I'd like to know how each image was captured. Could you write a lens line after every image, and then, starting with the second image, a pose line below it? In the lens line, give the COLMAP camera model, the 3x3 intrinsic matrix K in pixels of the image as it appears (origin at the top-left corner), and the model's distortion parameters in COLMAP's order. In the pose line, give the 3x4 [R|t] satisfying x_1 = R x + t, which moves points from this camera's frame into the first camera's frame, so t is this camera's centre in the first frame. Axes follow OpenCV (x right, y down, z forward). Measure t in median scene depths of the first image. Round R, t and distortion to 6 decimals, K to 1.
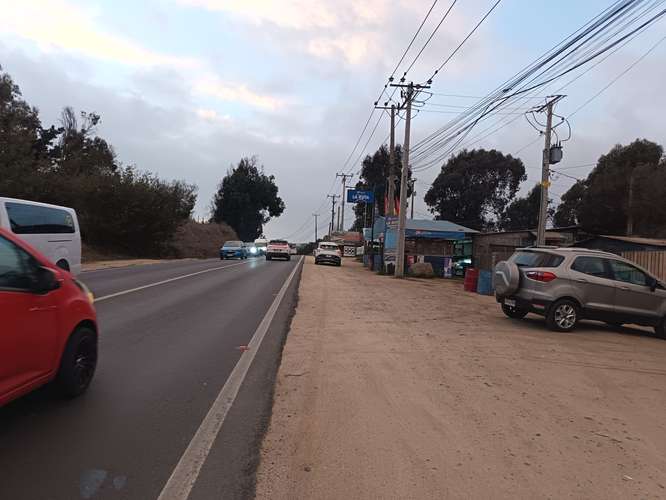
lens RADIAL K [[466.0, 0, 333.0], [0, 466.0, 250.0], [0, 0, 1]] dist [0.052053, -0.056212]
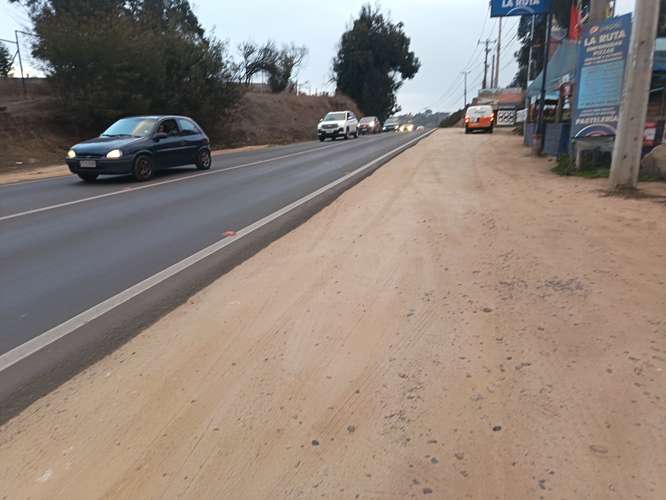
lens RADIAL K [[473.0, 0, 331.0], [0, 473.0, 238.8], [0, 0, 1]] dist [0.060942, -0.065267]
pose [[0.947296, 0.010224, -0.320198, 0.014418], [0.066067, 0.971772, 0.226483, -0.000455], [0.313475, -0.235701, 0.919880, 0.174309]]
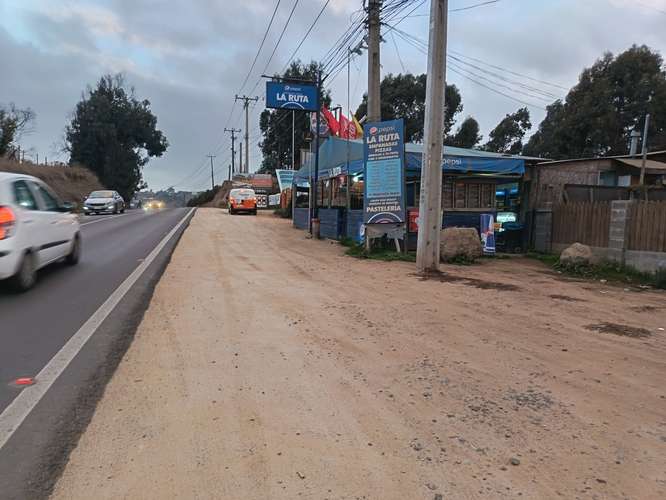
lens RADIAL K [[466.0, 0, 333.0], [0, 466.0, 250.0], [0, 0, 1]] dist [0.052053, -0.056212]
pose [[0.977731, -0.046271, 0.204699, -0.004426], [0.022890, 0.993084, 0.115149, -0.001808], [-0.208612, -0.107900, 0.972028, 0.190394]]
